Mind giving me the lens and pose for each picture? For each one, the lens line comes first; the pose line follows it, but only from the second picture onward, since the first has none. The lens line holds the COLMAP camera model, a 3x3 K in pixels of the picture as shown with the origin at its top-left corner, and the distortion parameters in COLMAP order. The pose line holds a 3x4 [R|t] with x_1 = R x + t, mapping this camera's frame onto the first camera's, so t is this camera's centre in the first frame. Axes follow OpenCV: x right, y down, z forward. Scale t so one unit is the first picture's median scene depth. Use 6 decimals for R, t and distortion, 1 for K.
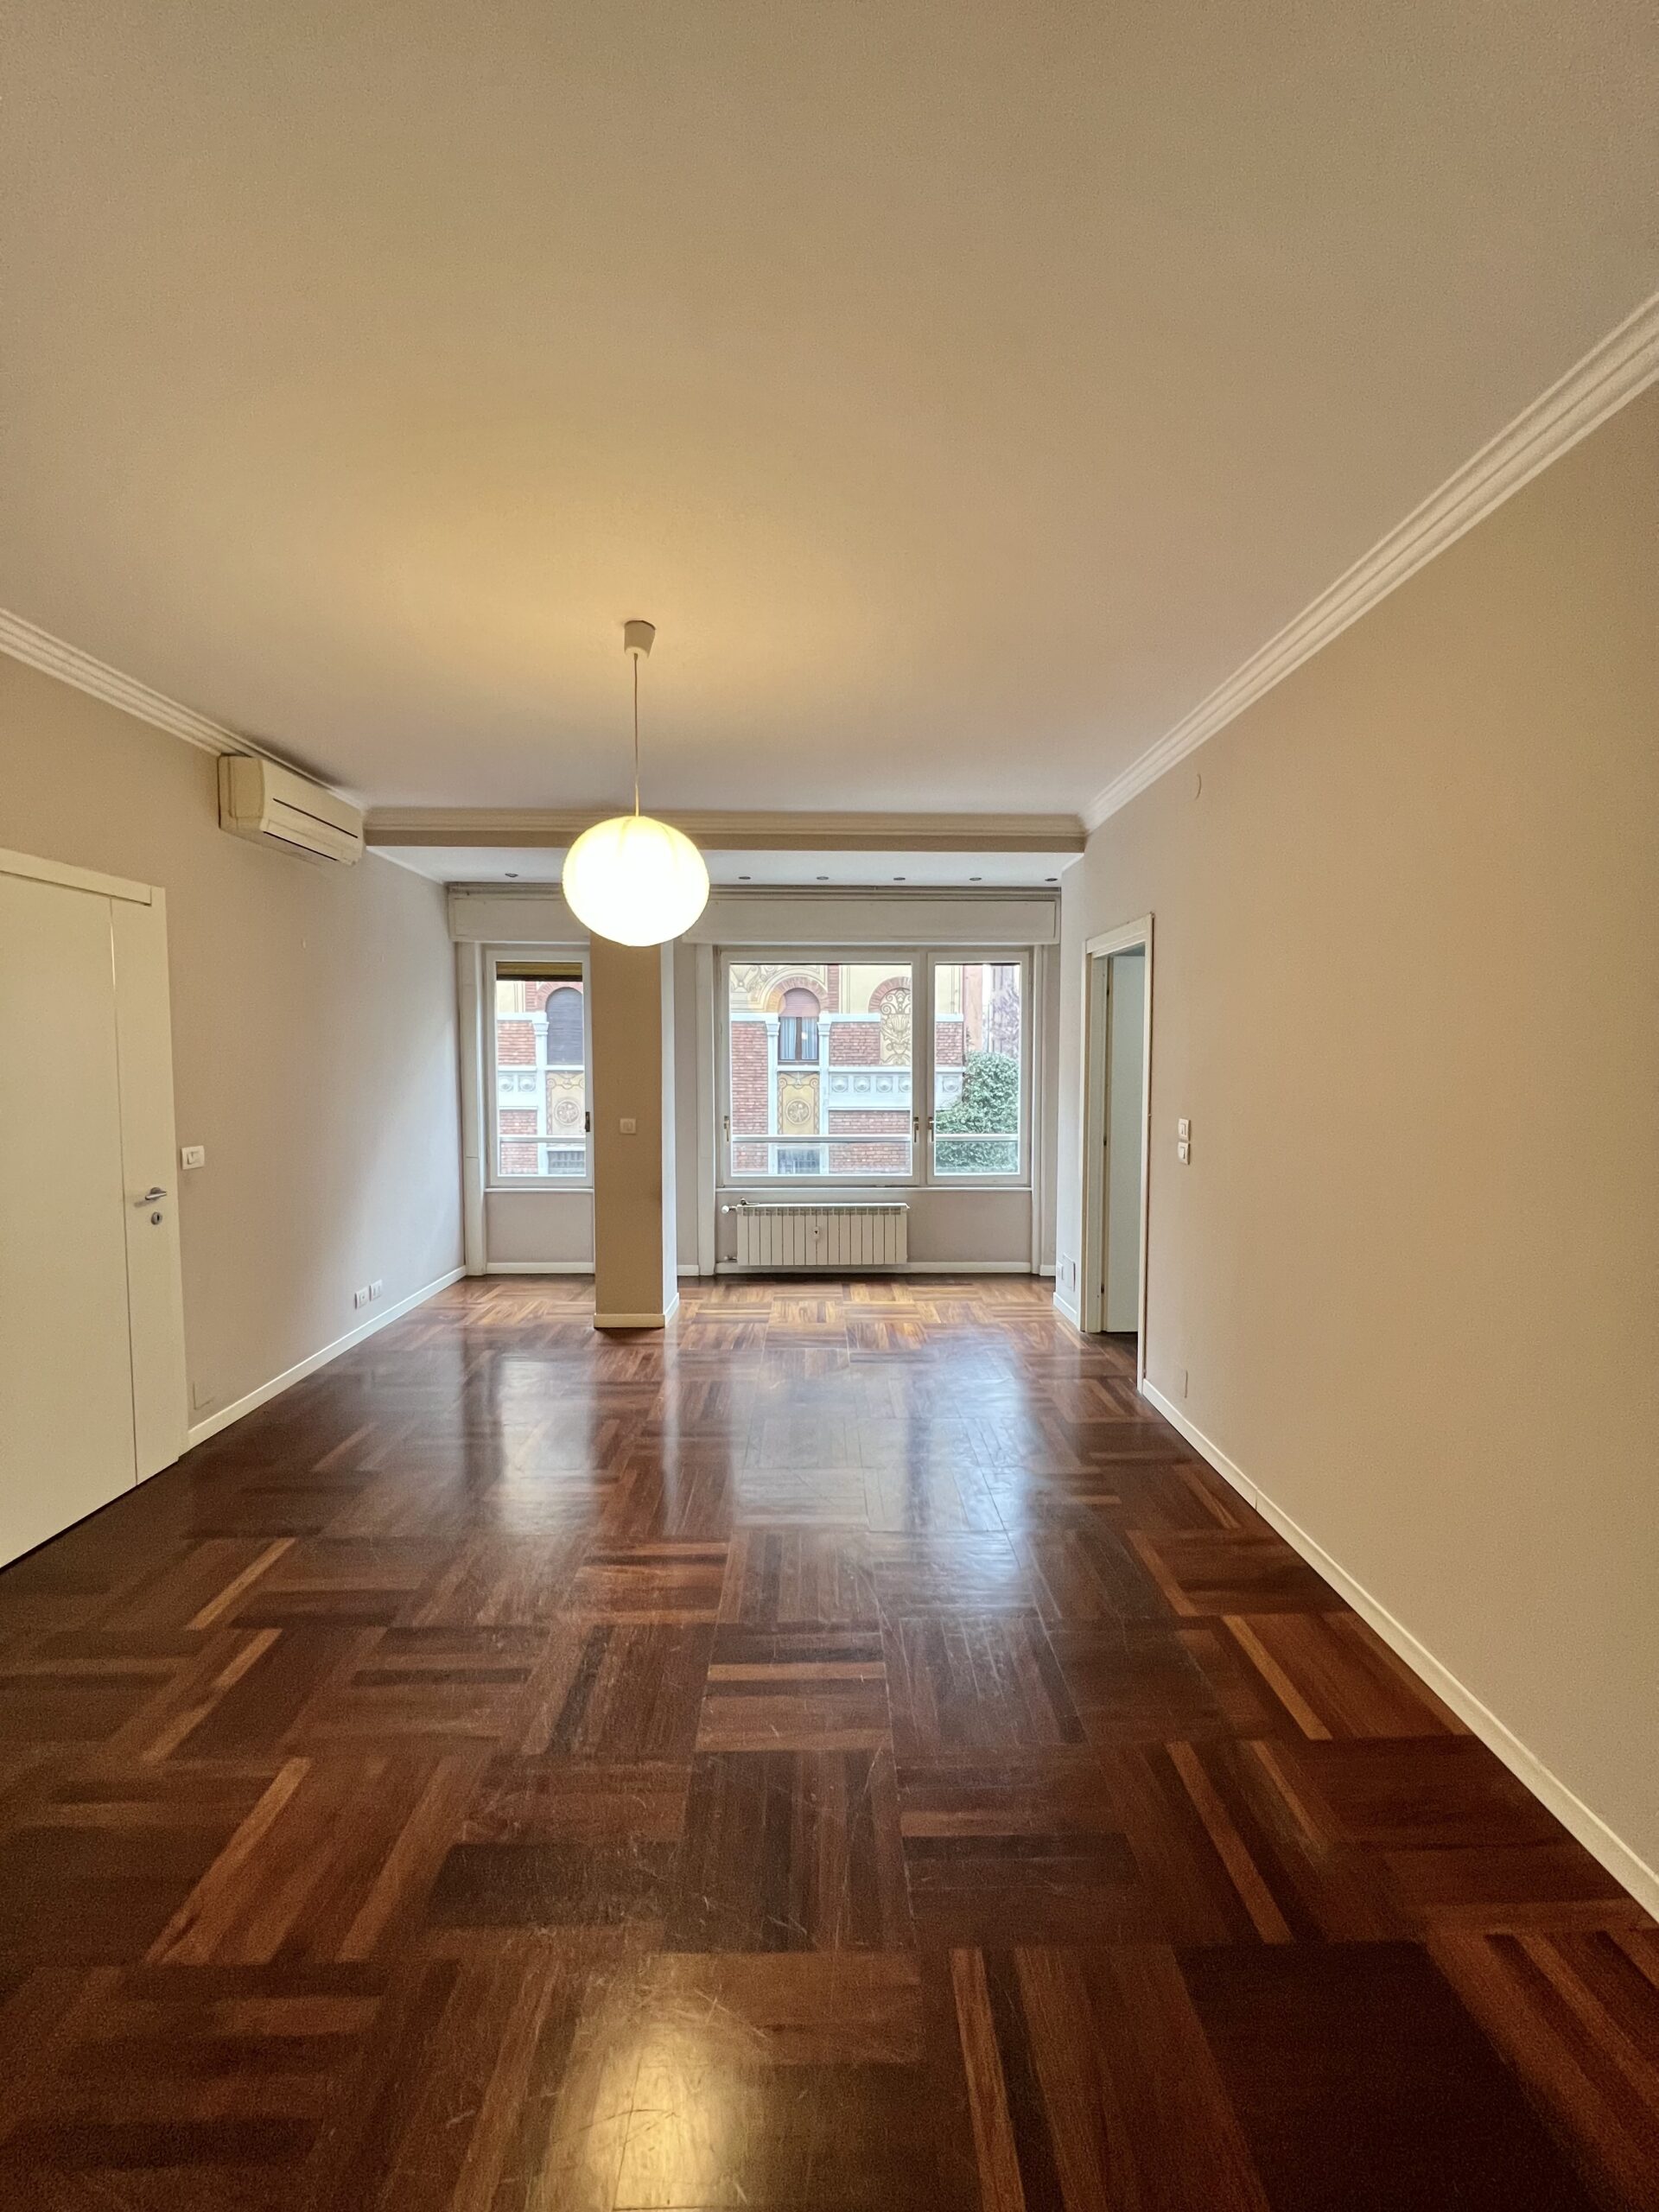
lens RADIAL K [[881.8, 0, 835.7], [0, 881.8, 1102.4], [0, 0, 1]] dist [-0.001775, 0.000550]
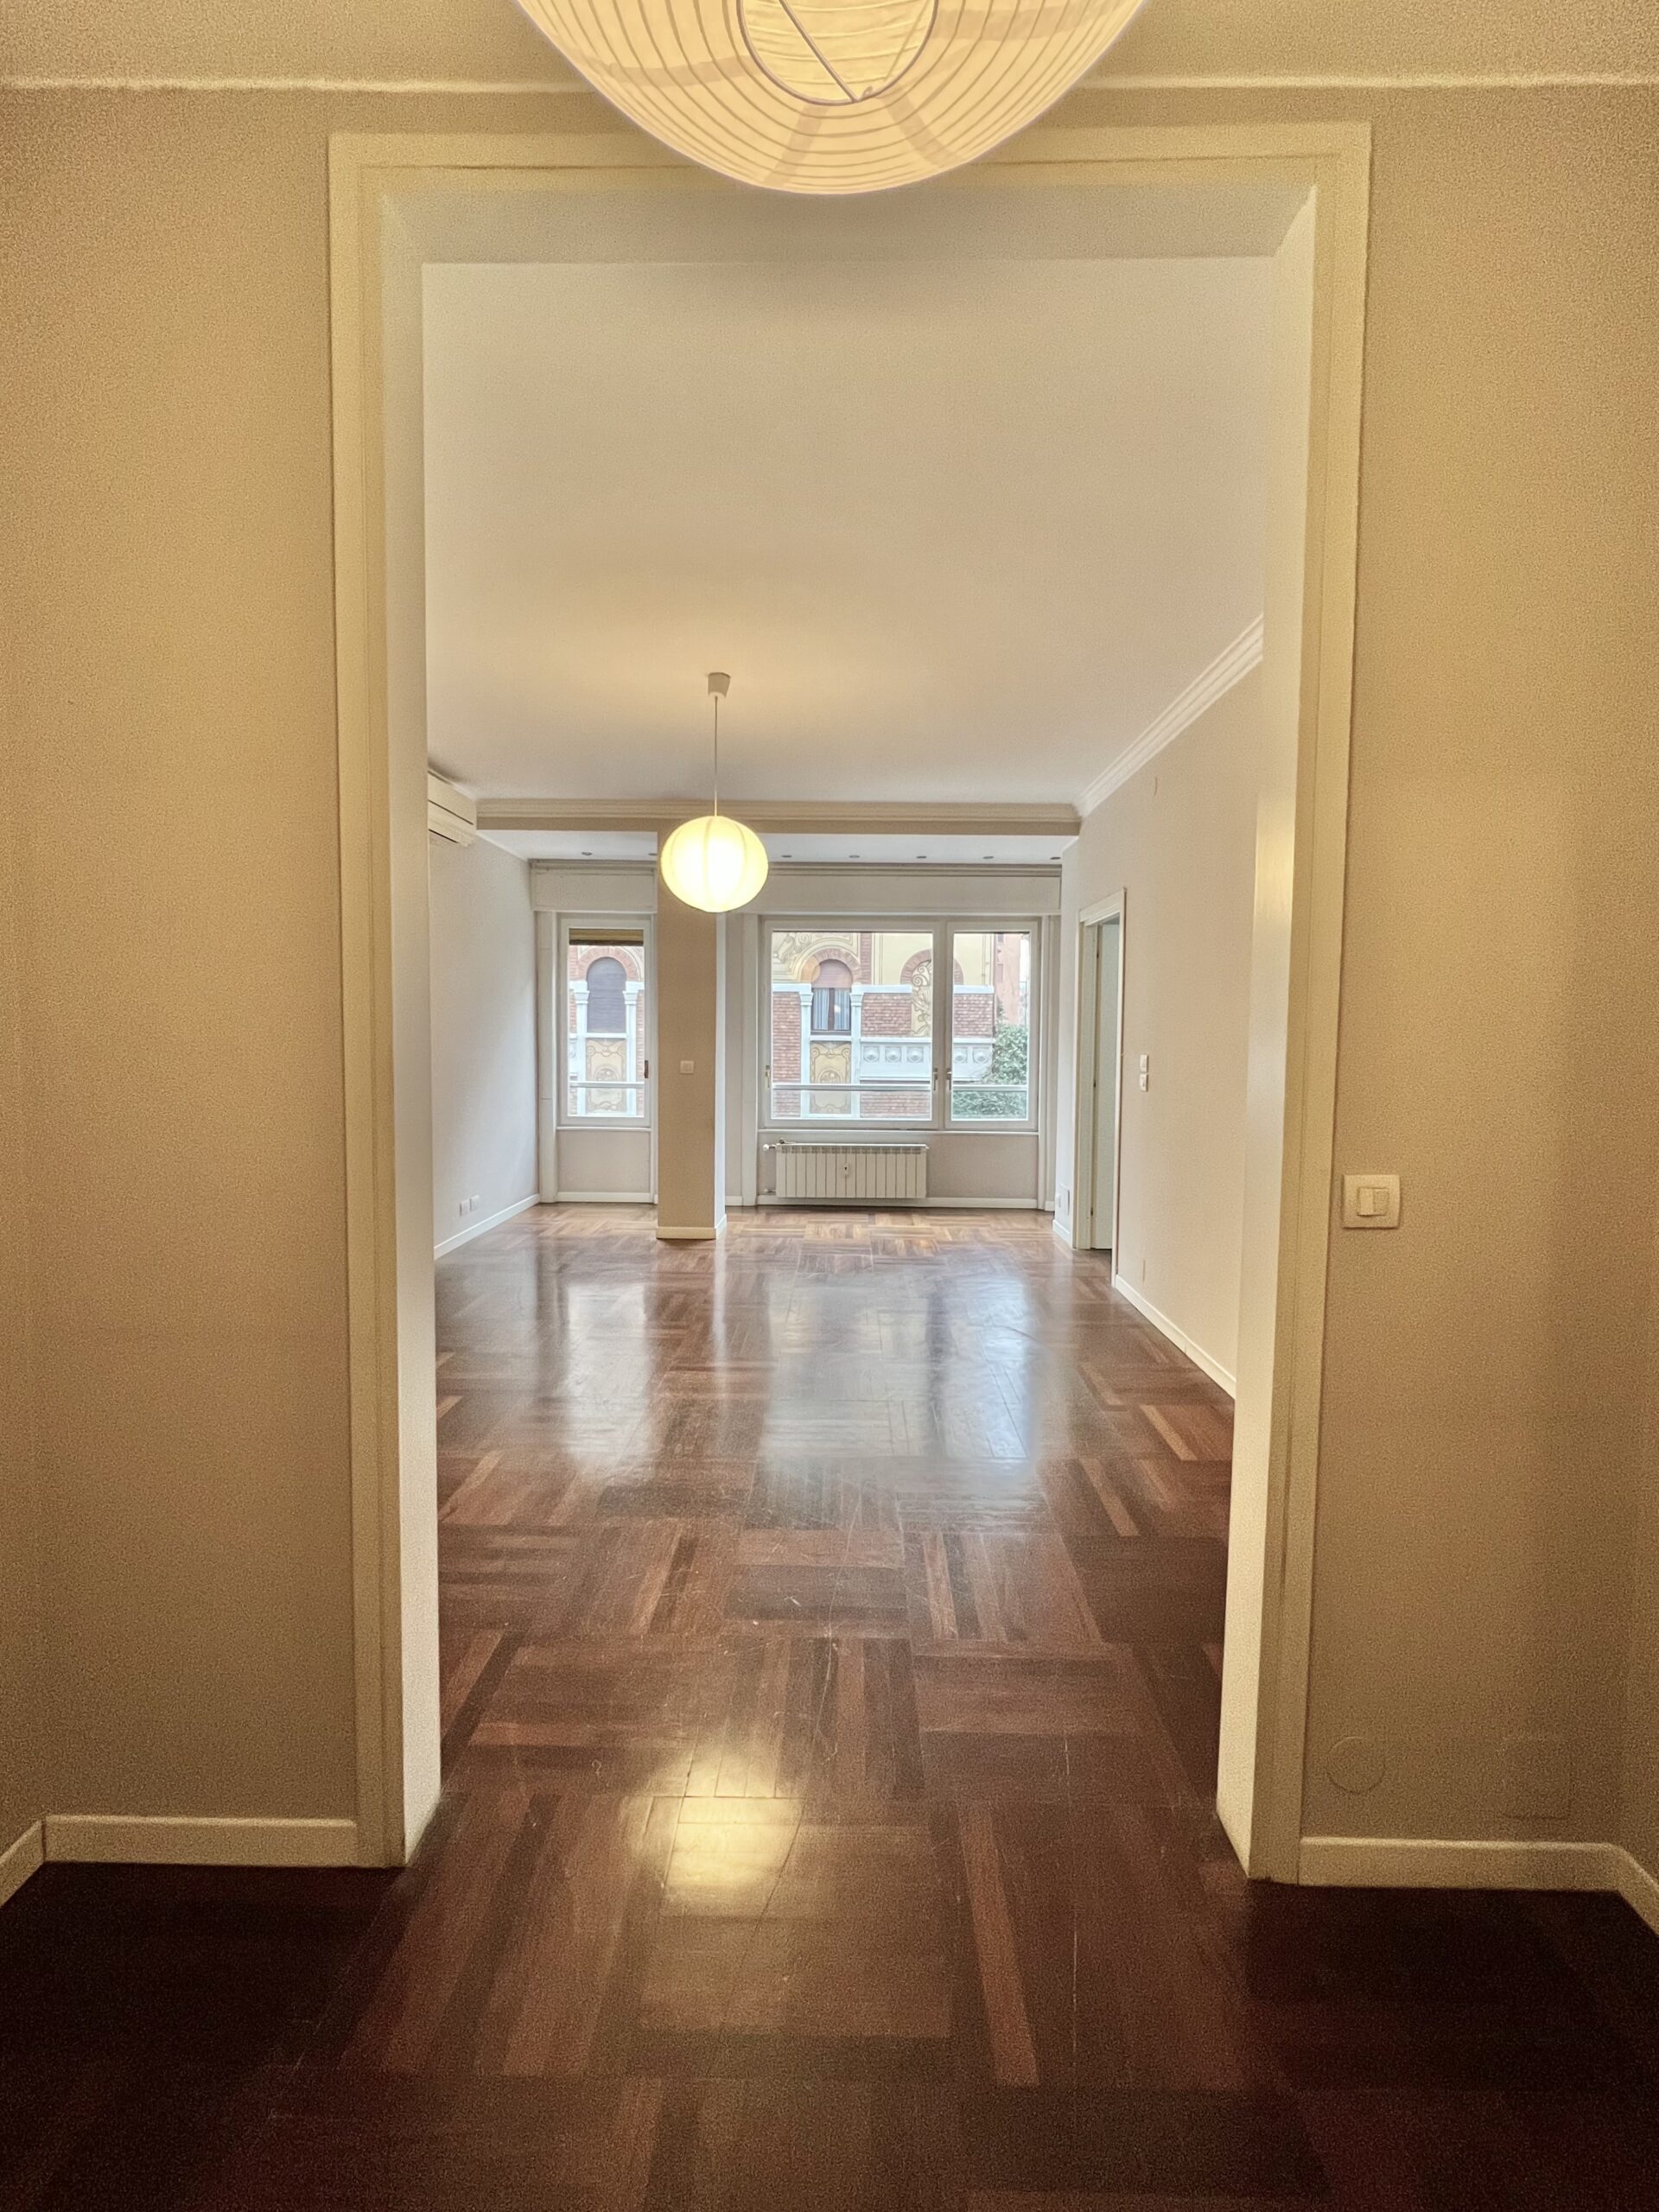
lens RADIAL K [[910.3, 0, 835.2], [0, 910.3, 1074.7], [0, 0, 1]] dist [0.001256, 0.000188]
pose [[0.999272, 0.010329, -0.036724, 0.006348], [-0.010588, 0.999921, -0.006848, 0.037015], [0.036651, 0.007232, 0.999302, -0.179776]]
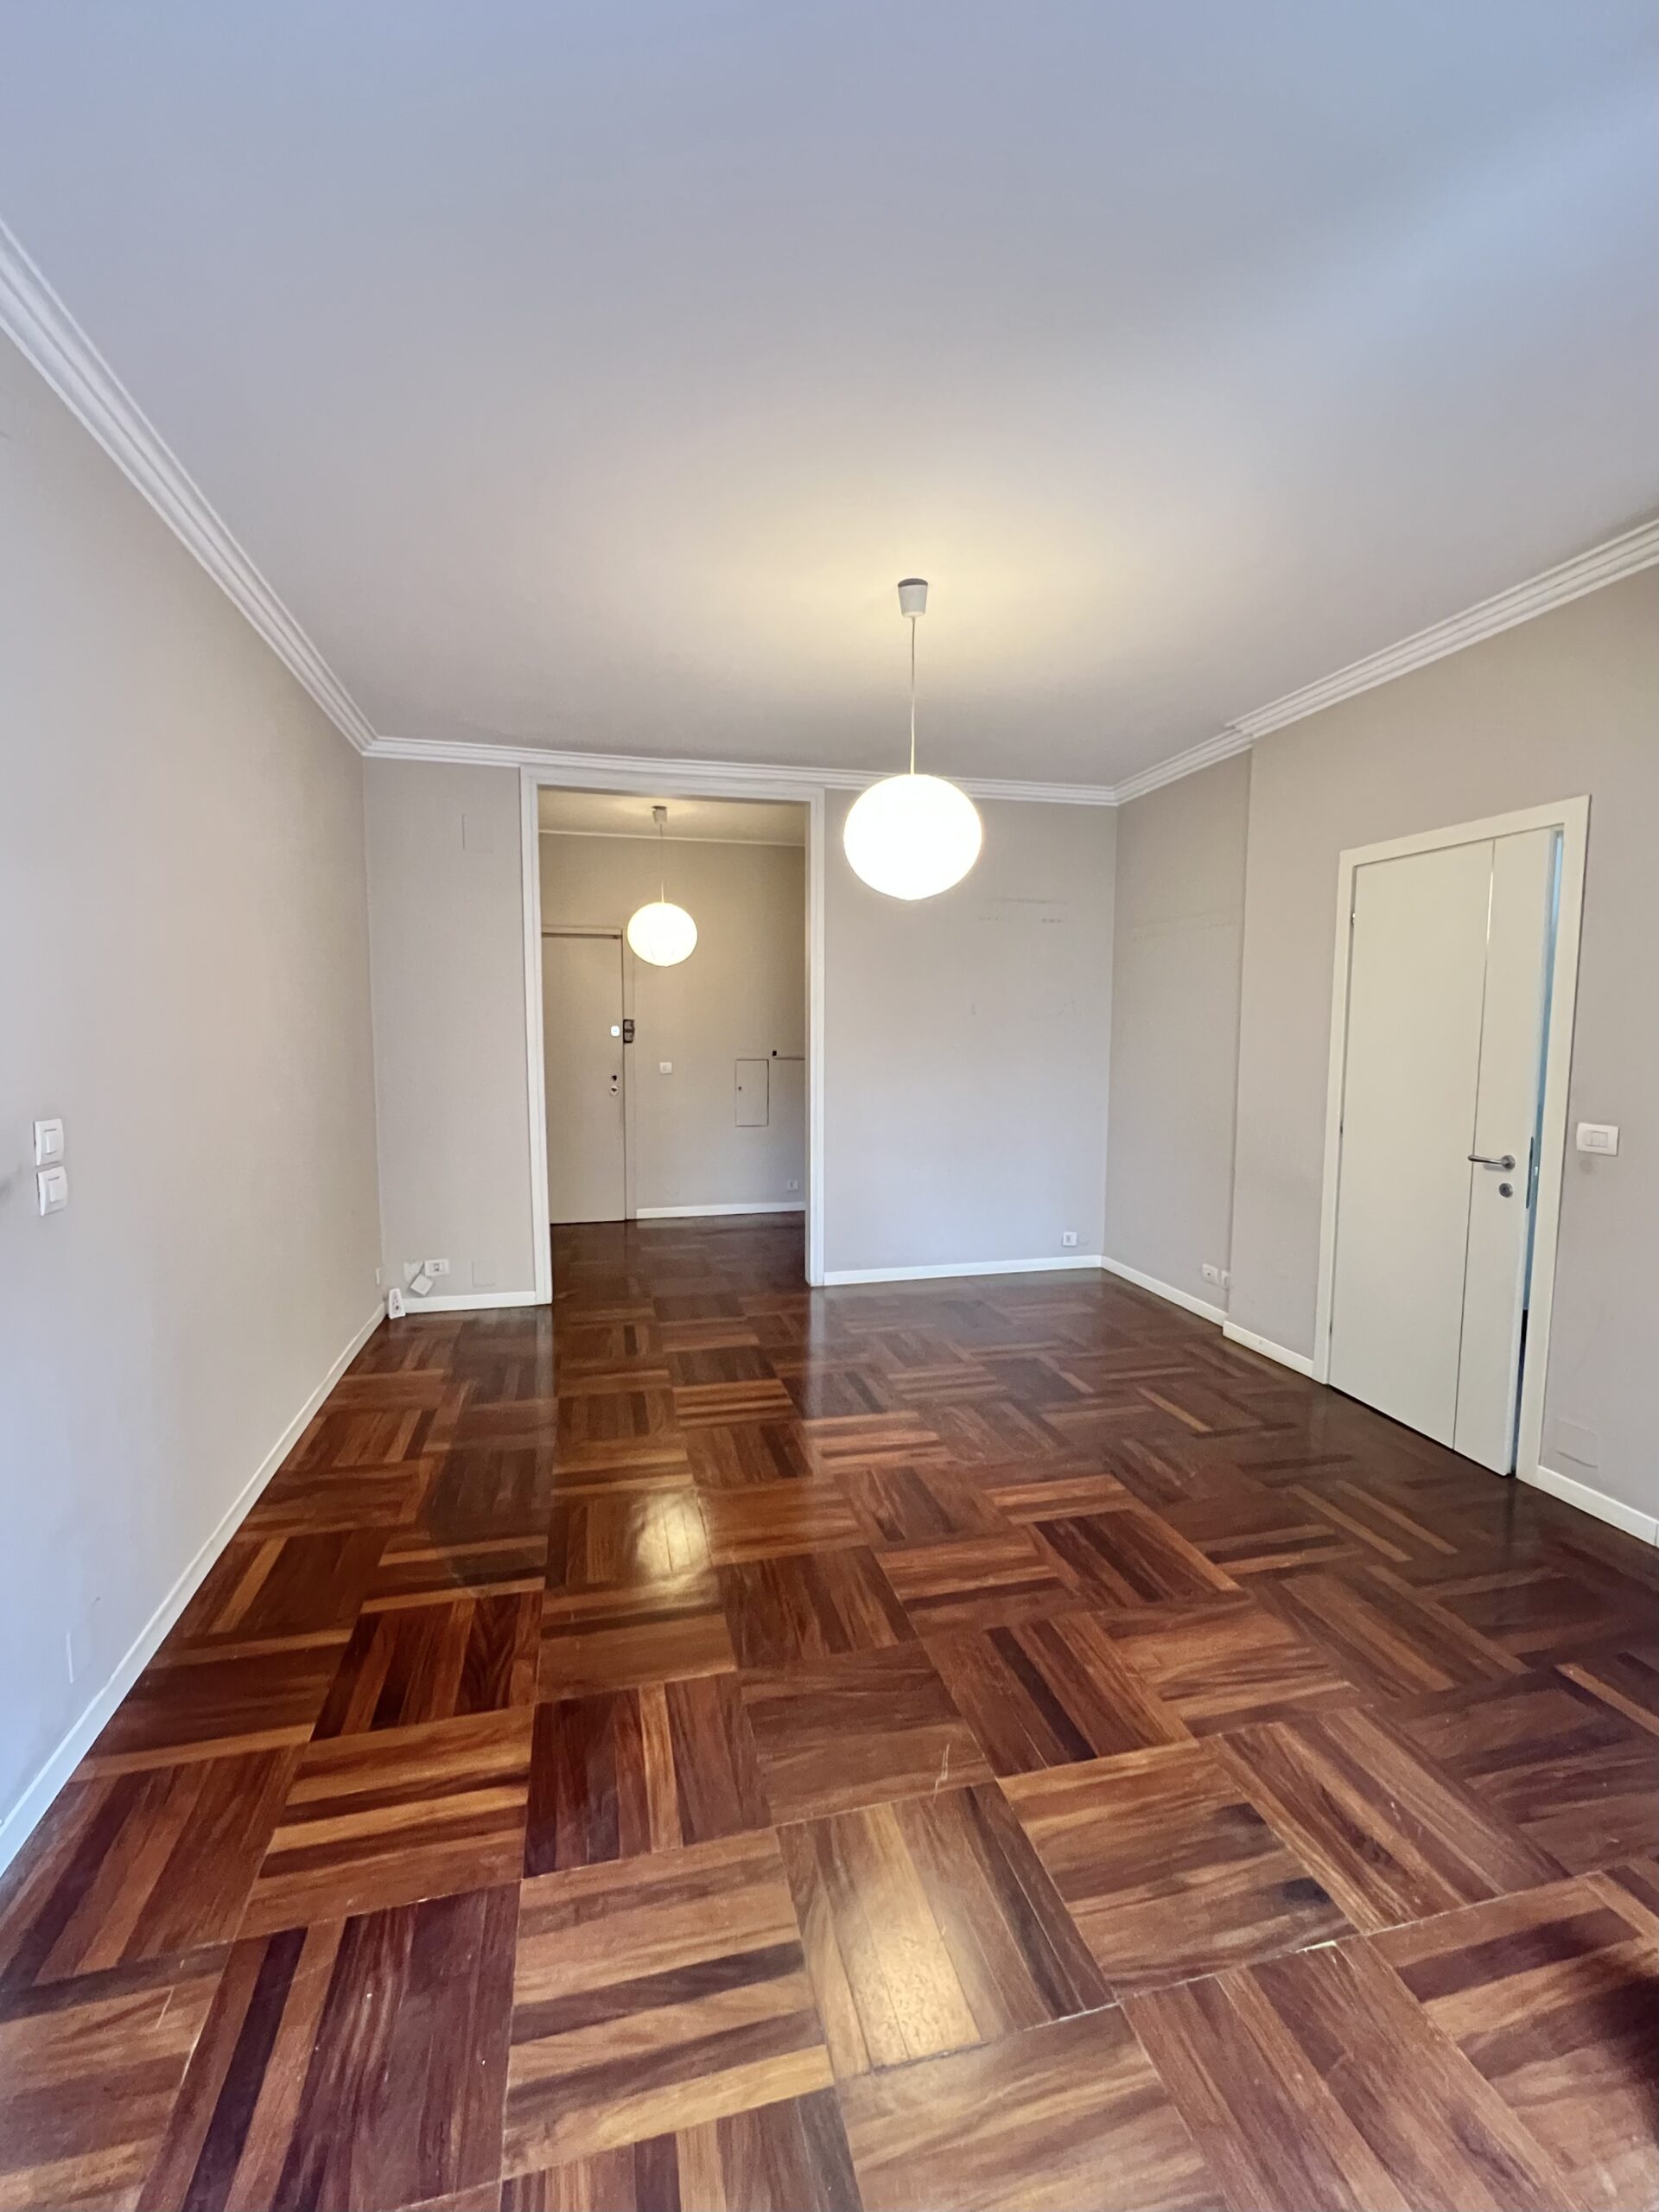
lens RADIAL K [[947.3, 0, 832.2], [0, 947.3, 1111.7], [0, 0, 1]] dist [-0.000858, 0.000146]
pose [[-0.974054, 0.017732, -0.225619, 0.059516], [-0.016127, 0.988953, 0.147348, -0.042985], [0.225740, 0.147164, -0.963008, 0.986617]]
